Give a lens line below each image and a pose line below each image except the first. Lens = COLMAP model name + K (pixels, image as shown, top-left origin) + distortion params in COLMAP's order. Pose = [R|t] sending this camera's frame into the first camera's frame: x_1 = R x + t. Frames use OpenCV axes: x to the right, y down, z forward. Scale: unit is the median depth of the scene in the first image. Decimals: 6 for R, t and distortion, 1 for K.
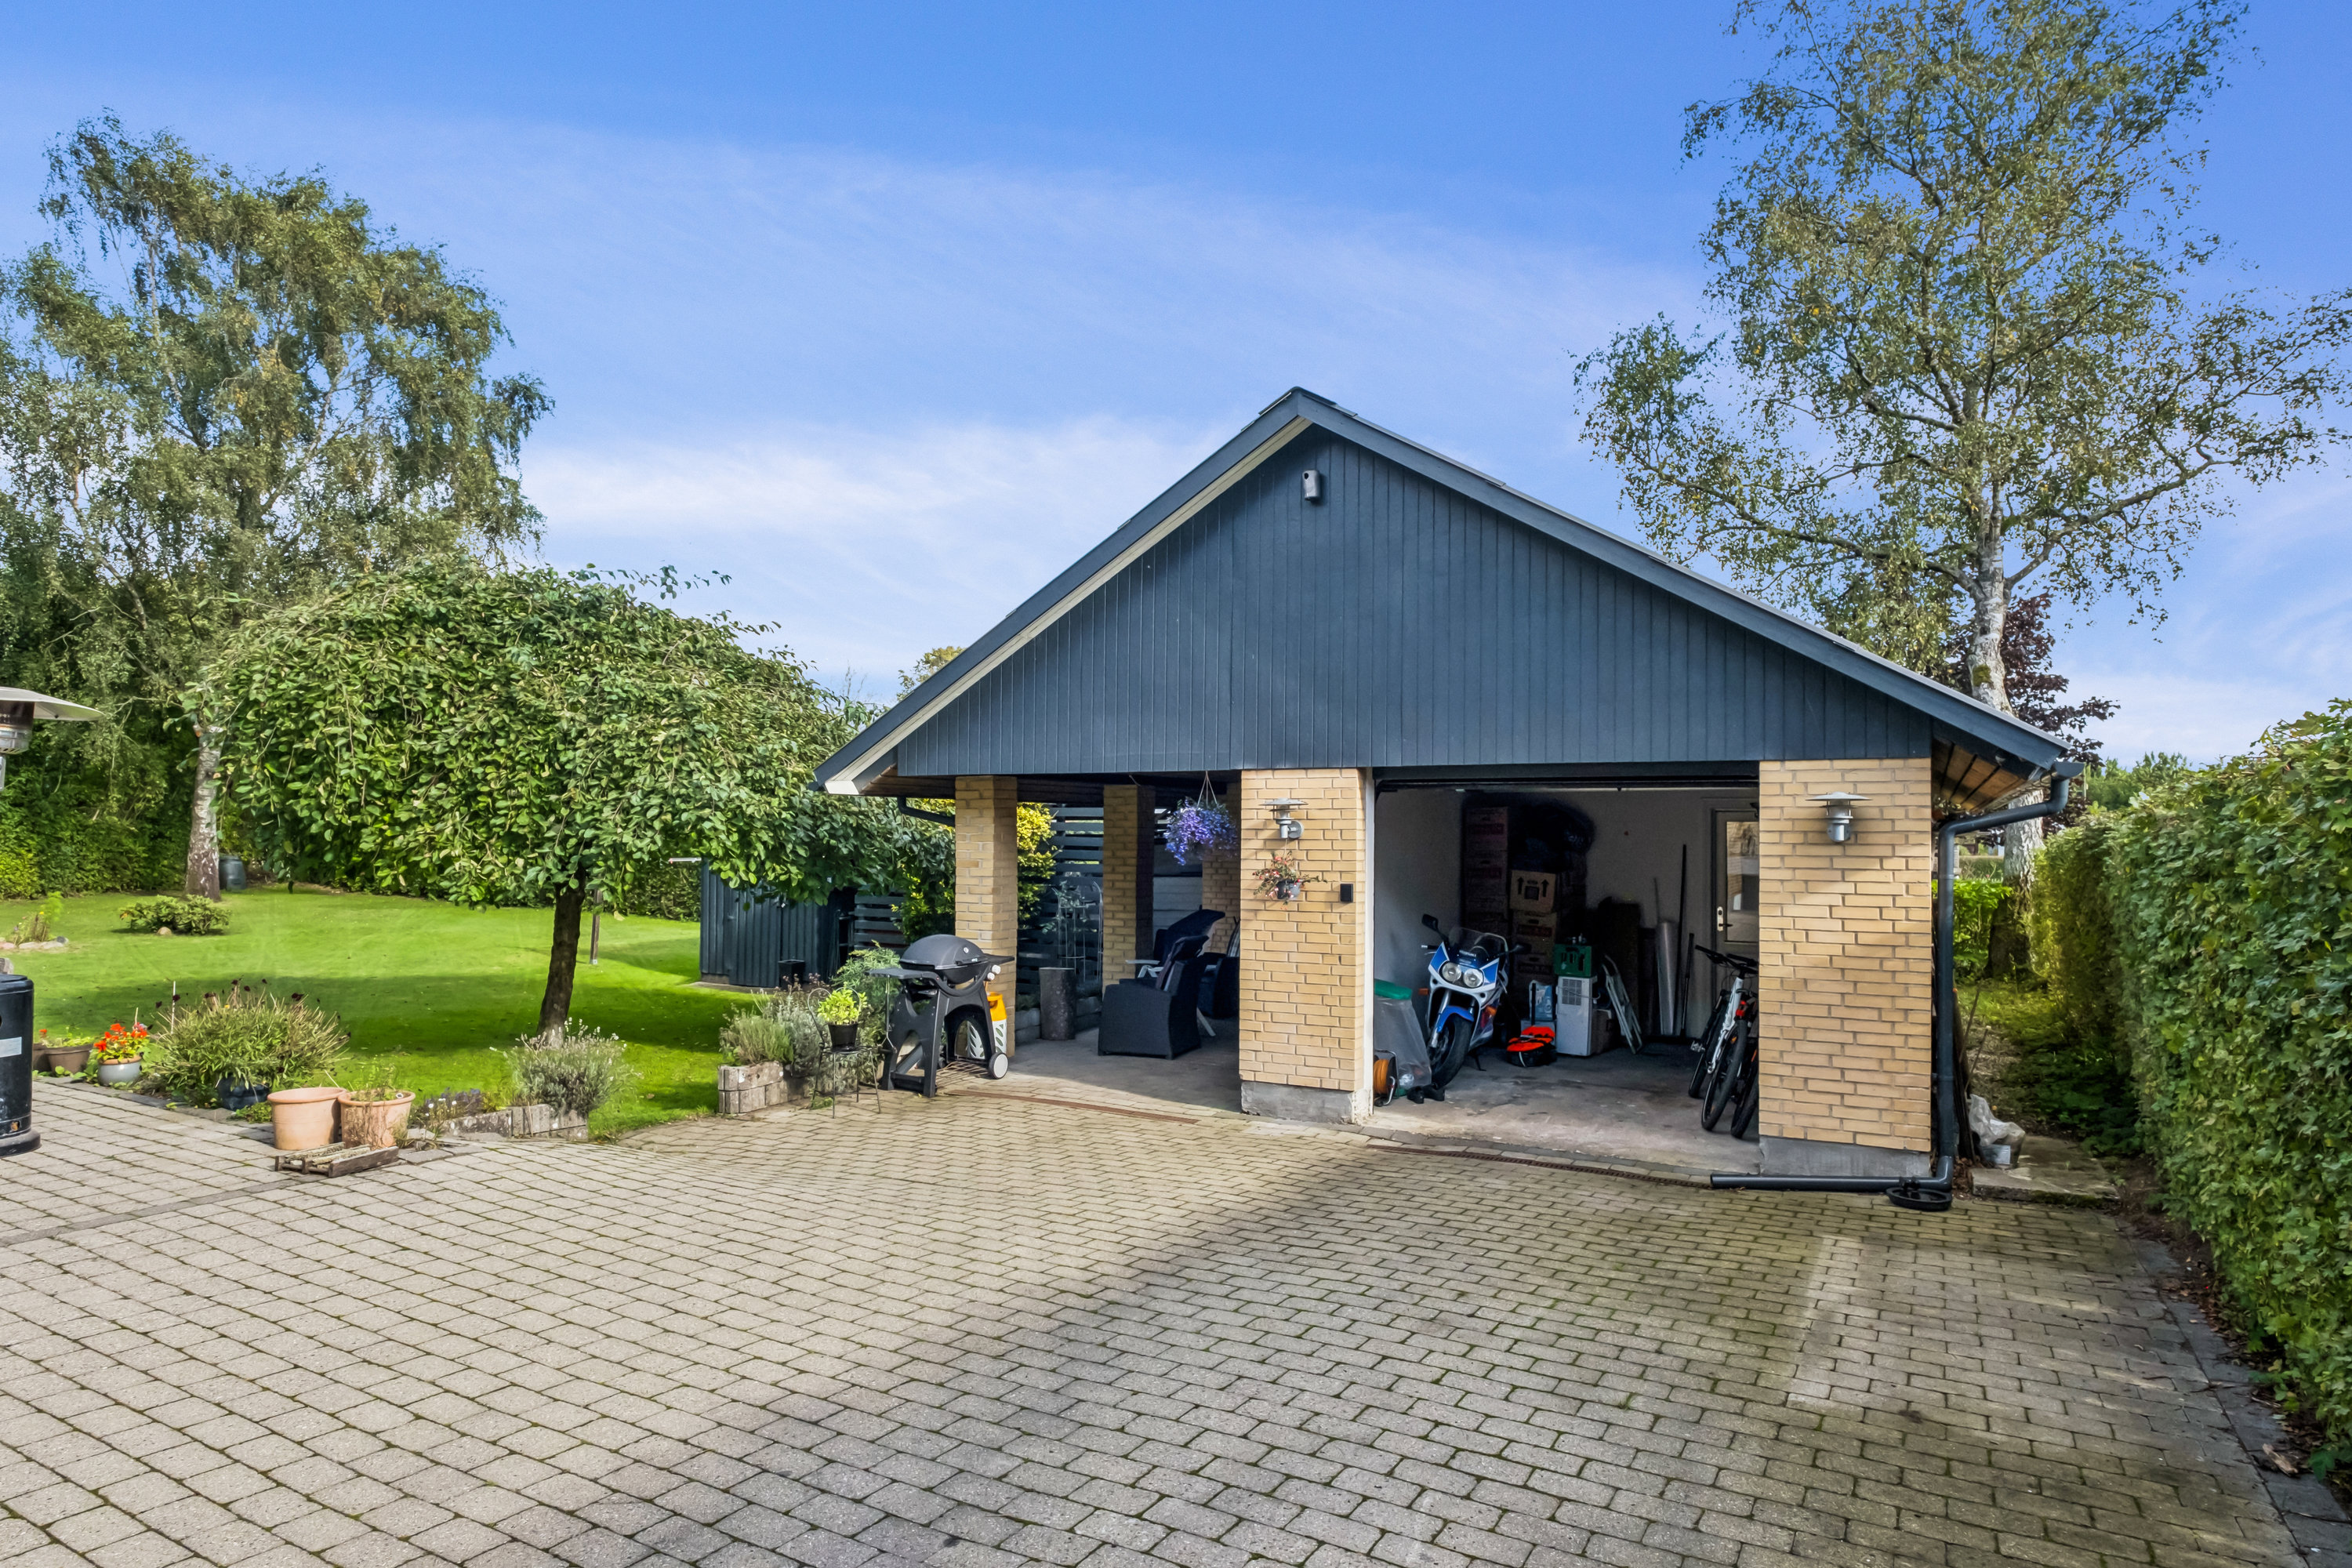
lens RADIAL K [[1326.2, 0, 1169.9], [0, 1326.2, 821.6], [0, 0, 1]] dist [-0.010934, 0.002195]
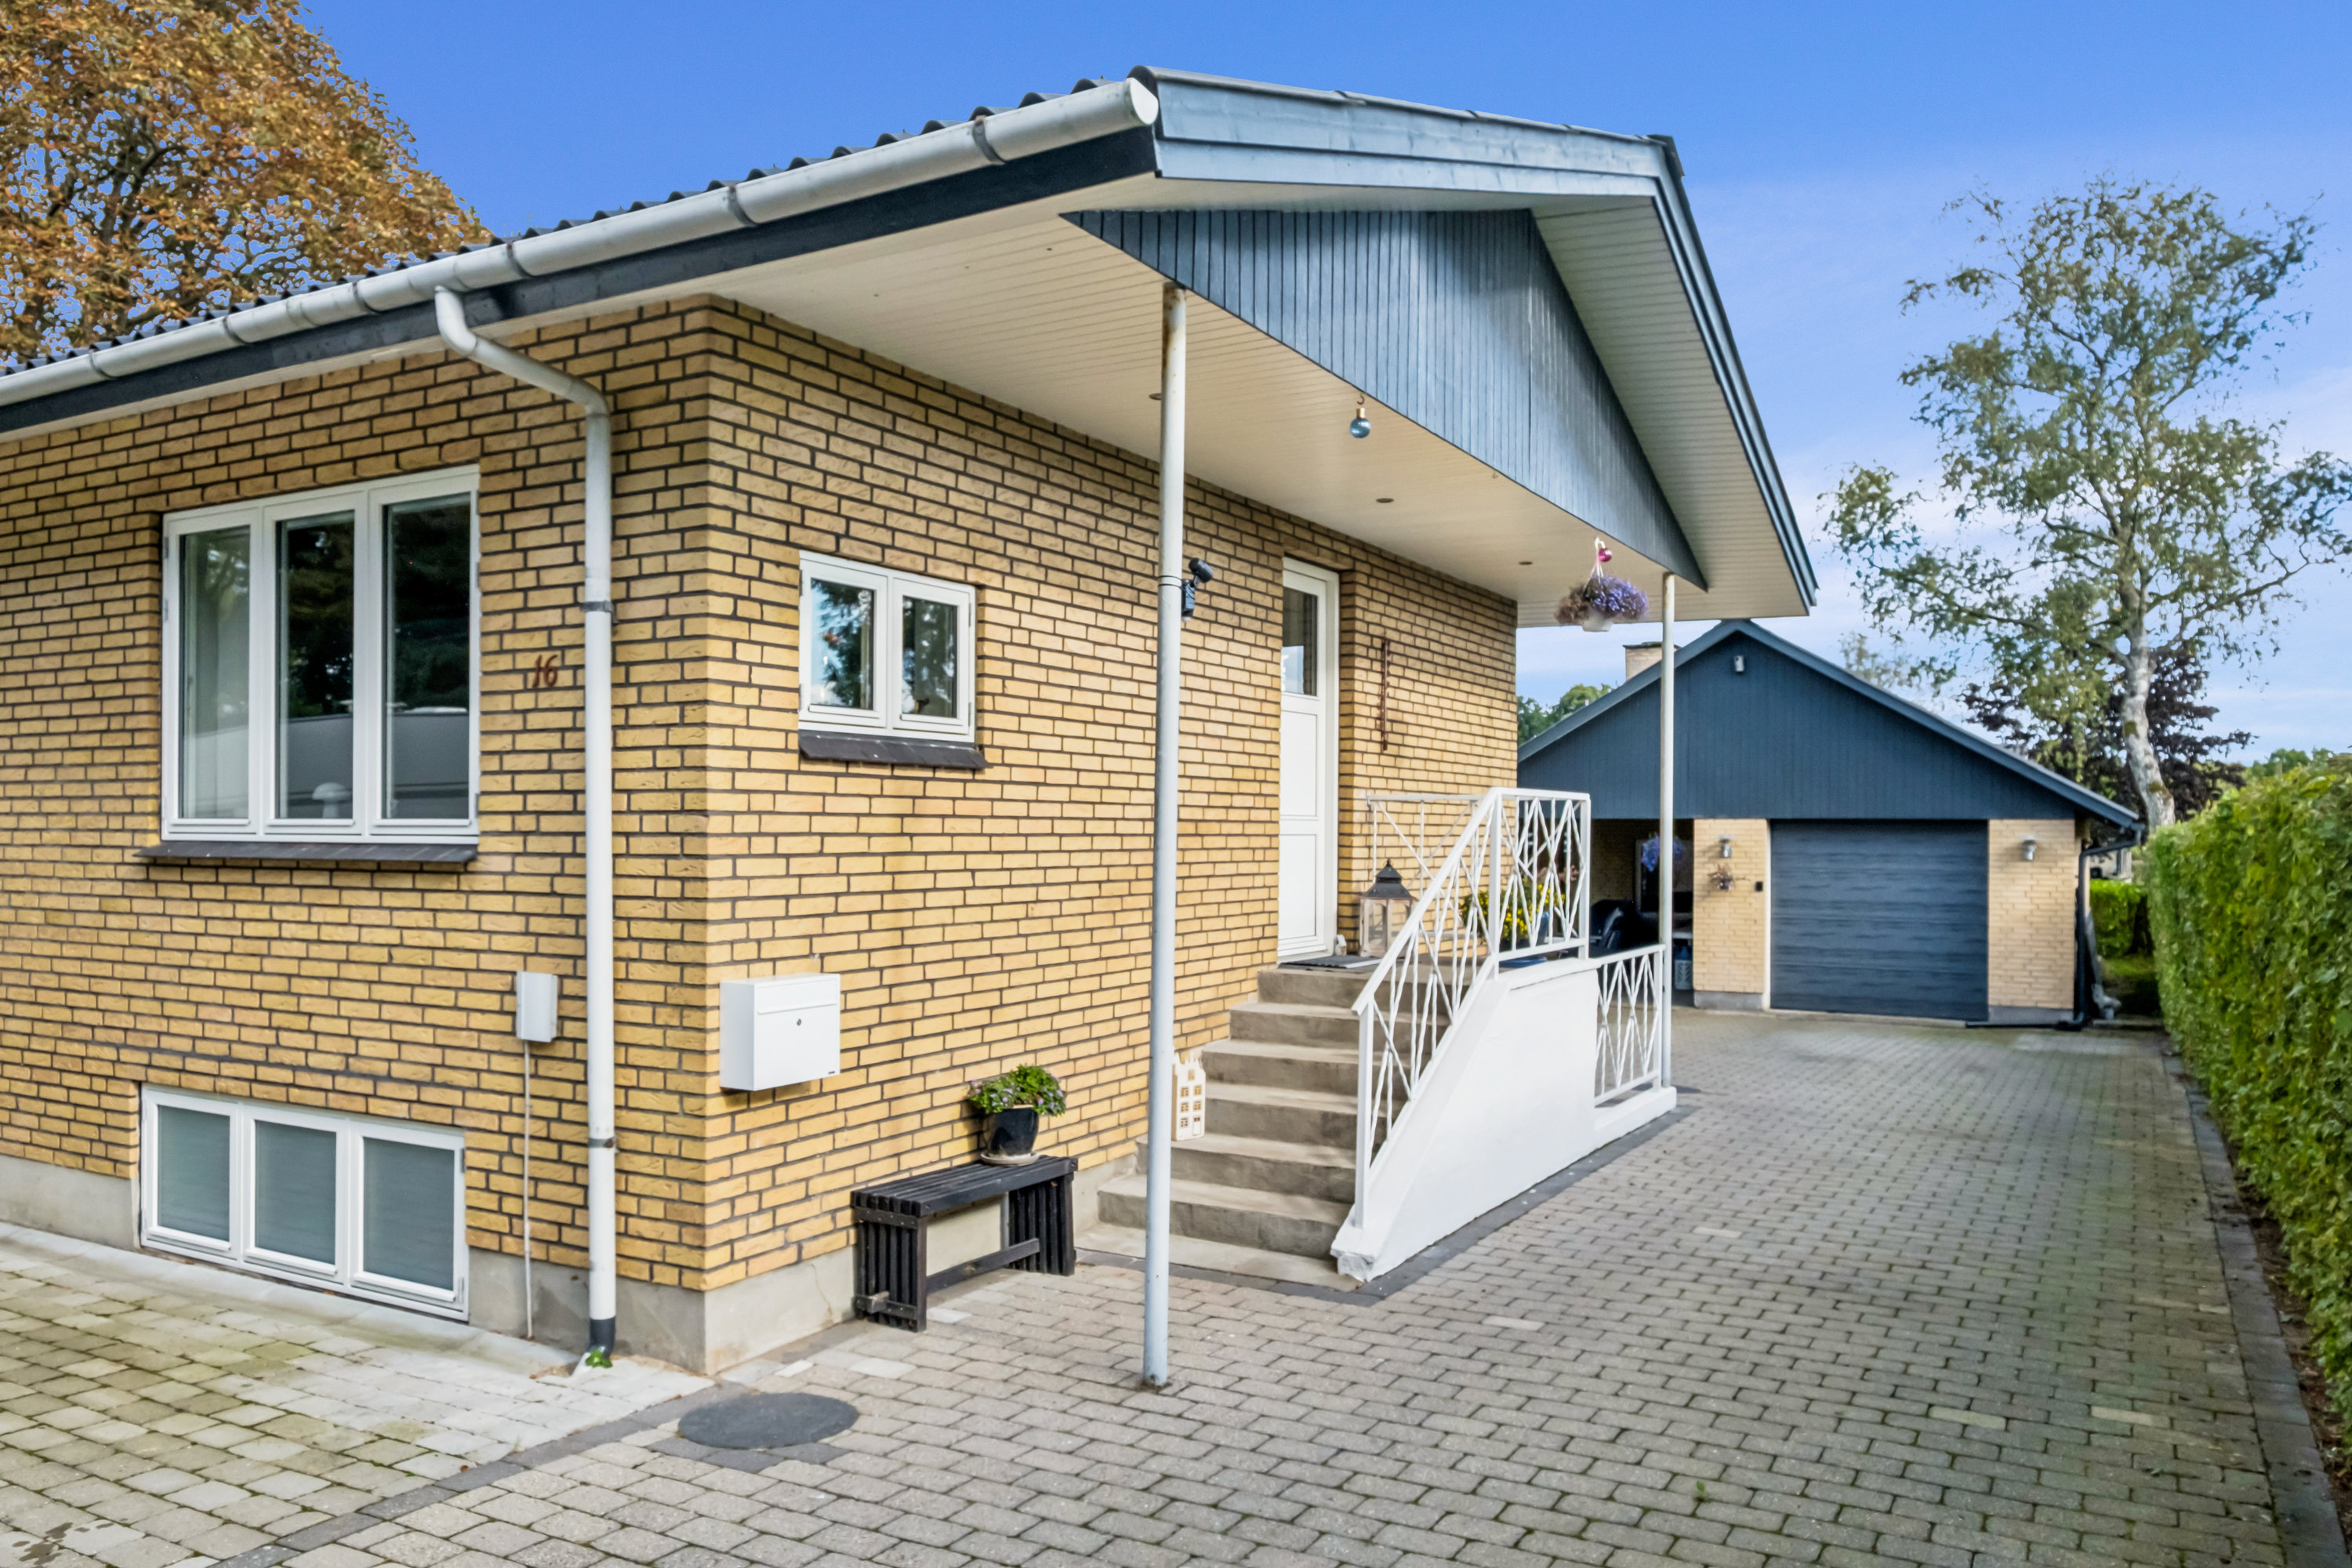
lens RADIAL K [[1684.1, 0, 1140.8], [0, 1684.1, 831.5], [0, 0, 1]] dist [0.002298, -0.010285]
pose [[0.999989, 0.001028, -0.004569, -0.627315], [-0.000986, 0.999958, 0.009110, -0.037400], [0.004579, -0.009105, 0.999948, -1.179343]]
